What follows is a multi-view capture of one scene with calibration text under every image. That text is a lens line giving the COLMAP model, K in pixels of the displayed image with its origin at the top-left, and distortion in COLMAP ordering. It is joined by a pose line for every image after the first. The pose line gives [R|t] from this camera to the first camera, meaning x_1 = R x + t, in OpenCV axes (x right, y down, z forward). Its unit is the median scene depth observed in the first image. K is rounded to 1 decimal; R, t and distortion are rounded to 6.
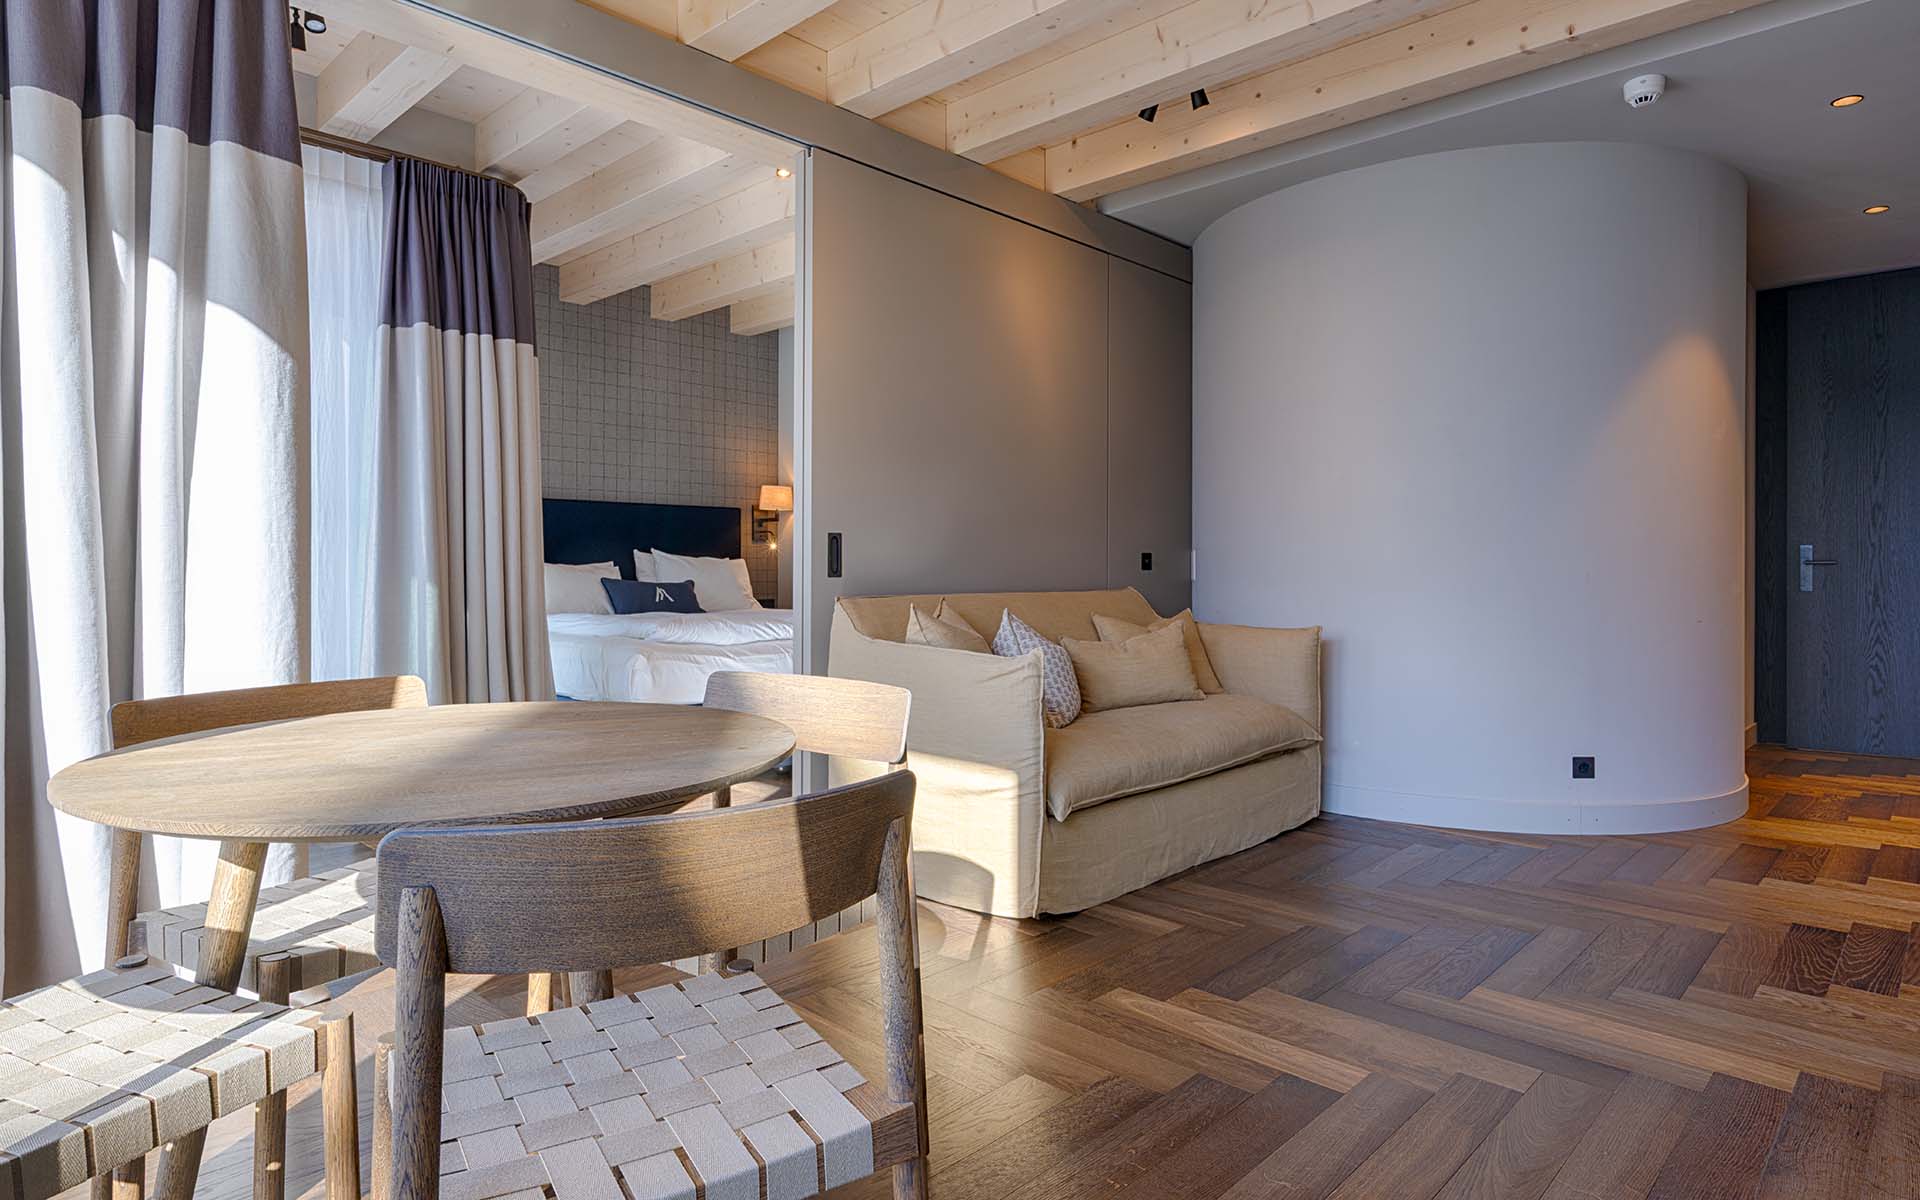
lens RADIAL K [[1088.9, 0, 960.0], [0, 1088.9, 600.0], [0, 0, 1]] dist [0.001470, 0.000245]
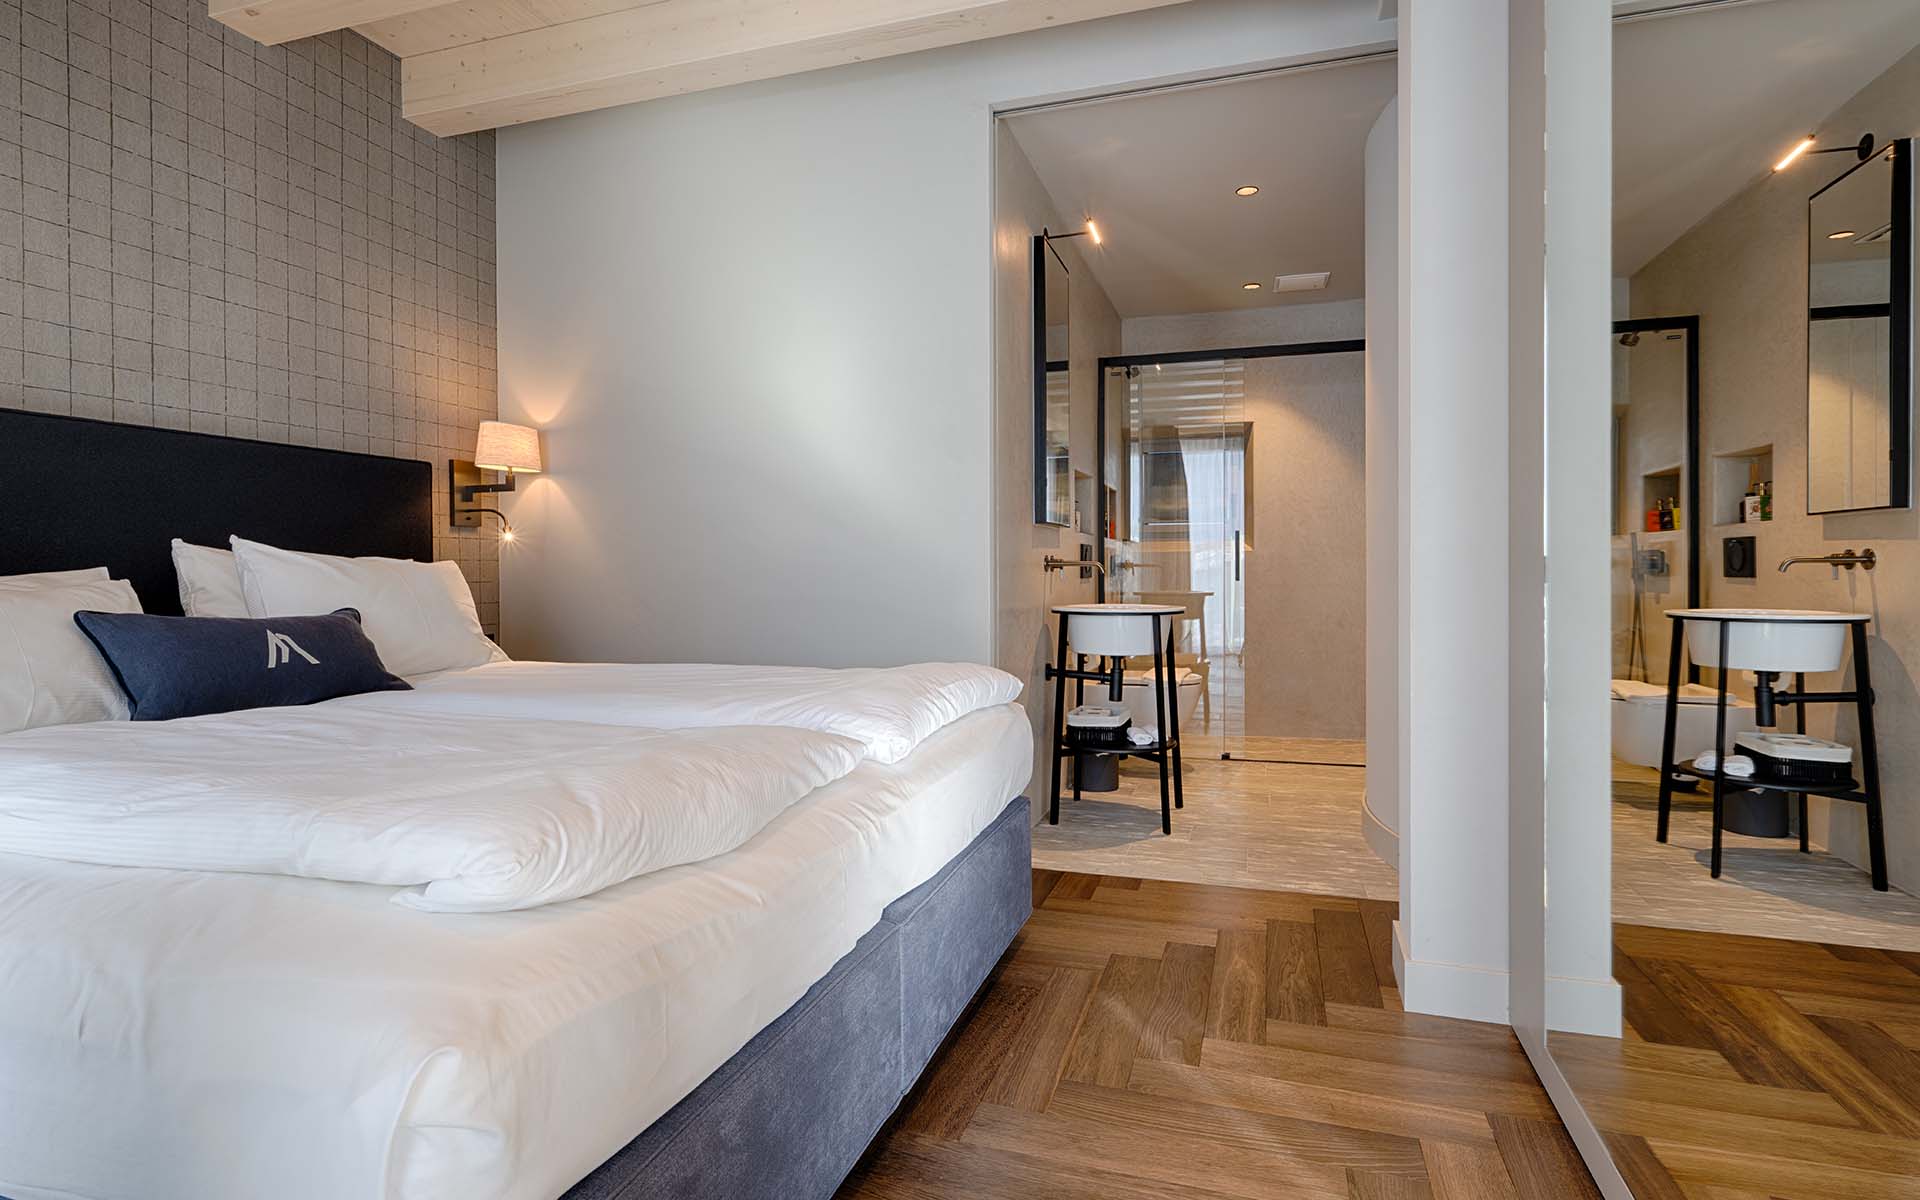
lens RADIAL K [[926.9, 0, 1023.6], [0, 926.9, 584.5], [0, 0, 1]] dist [0.000290, -0.000006]
pose [[0.876390, -0.018264, 0.481255, -0.172289], [0.026570, 0.999592, -0.010451, -0.015337], [-0.480868, 0.021946, 0.876518, 0.495681]]
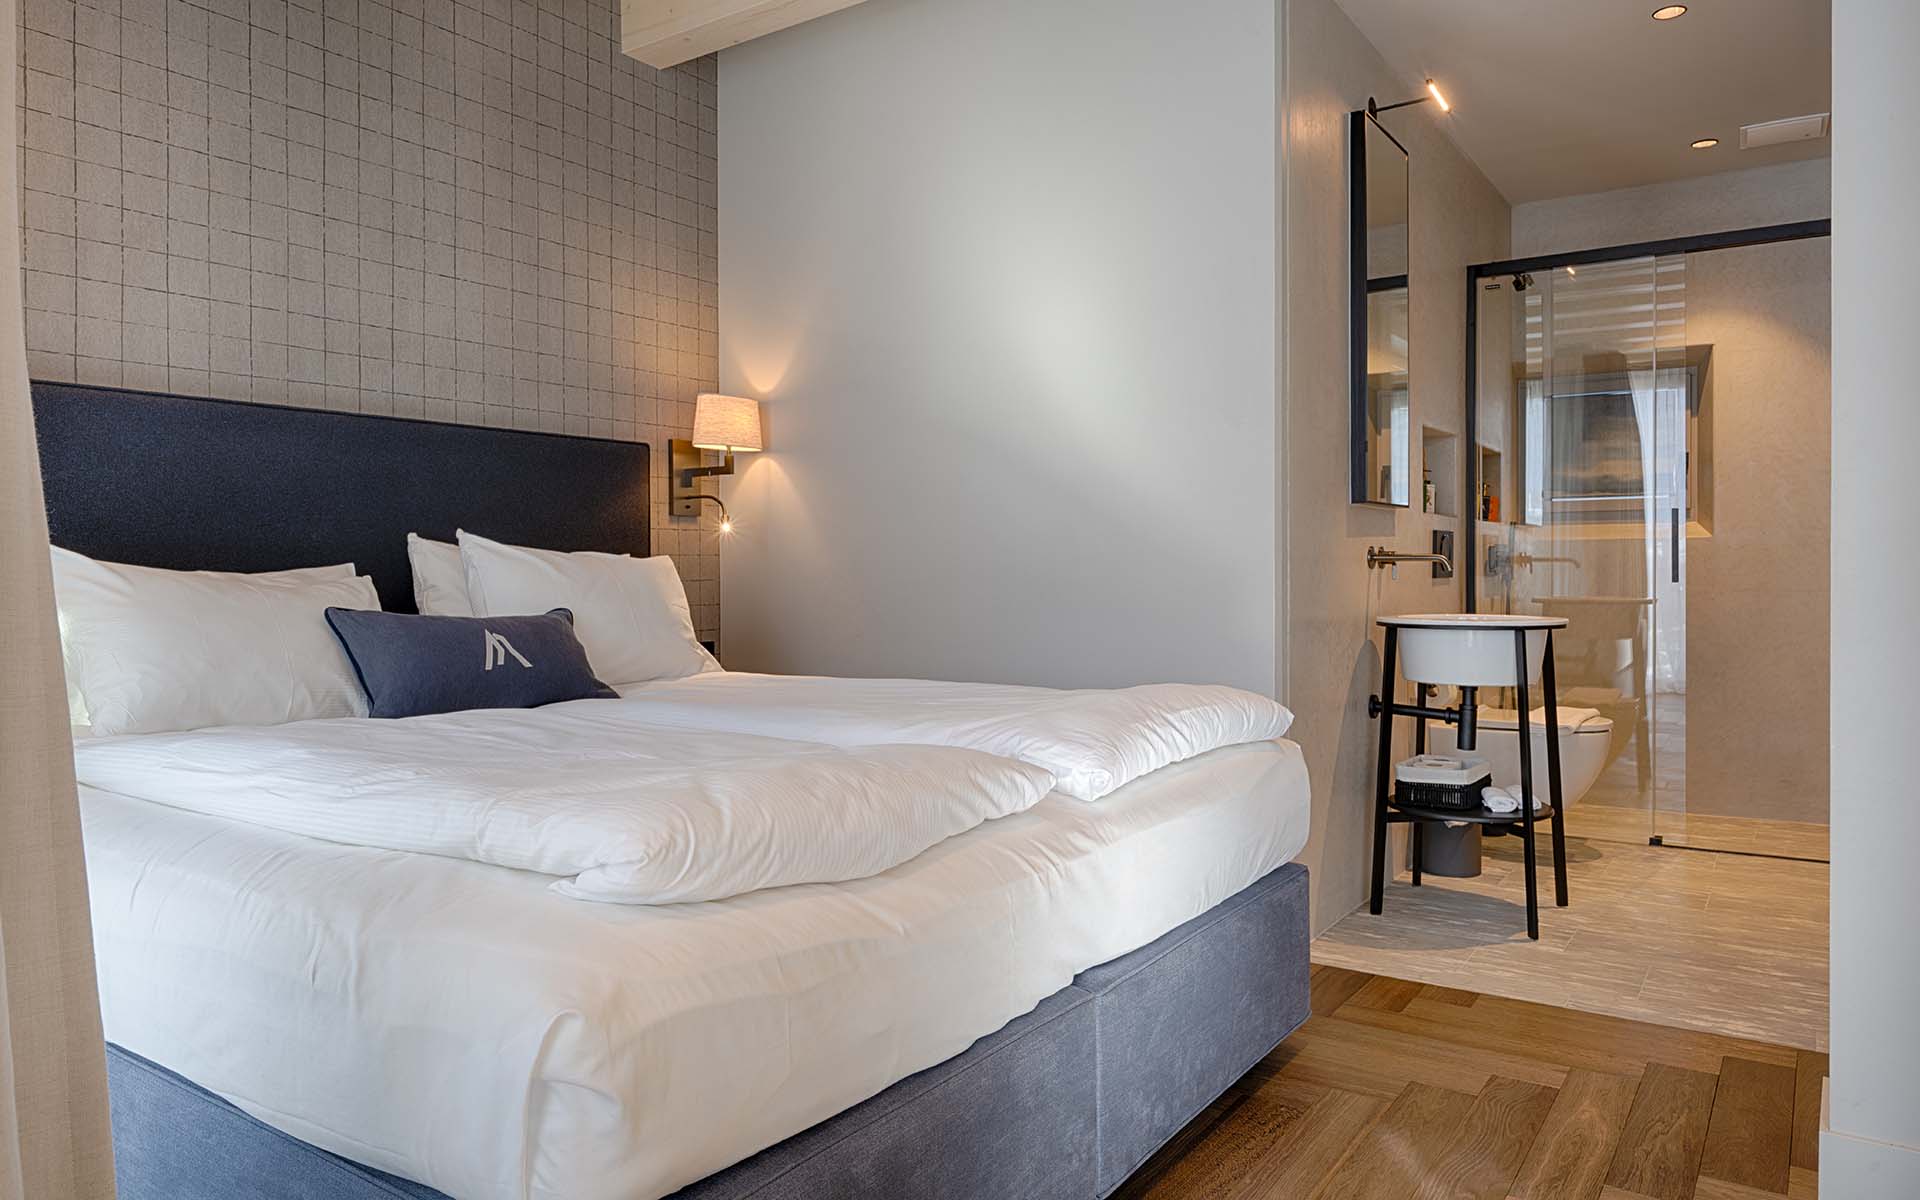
lens RADIAL K [[1293.5, 0, 999.8], [0, 1293.5, 595.8], [0, 0, 1]] dist [-0.001485, -0.003114]
pose [[0.984162, -0.014654, 0.176667, -0.158110], [0.016722, 0.999808, -0.010227, -0.014047], [-0.176484, 0.013019, 0.984217, 0.460902]]
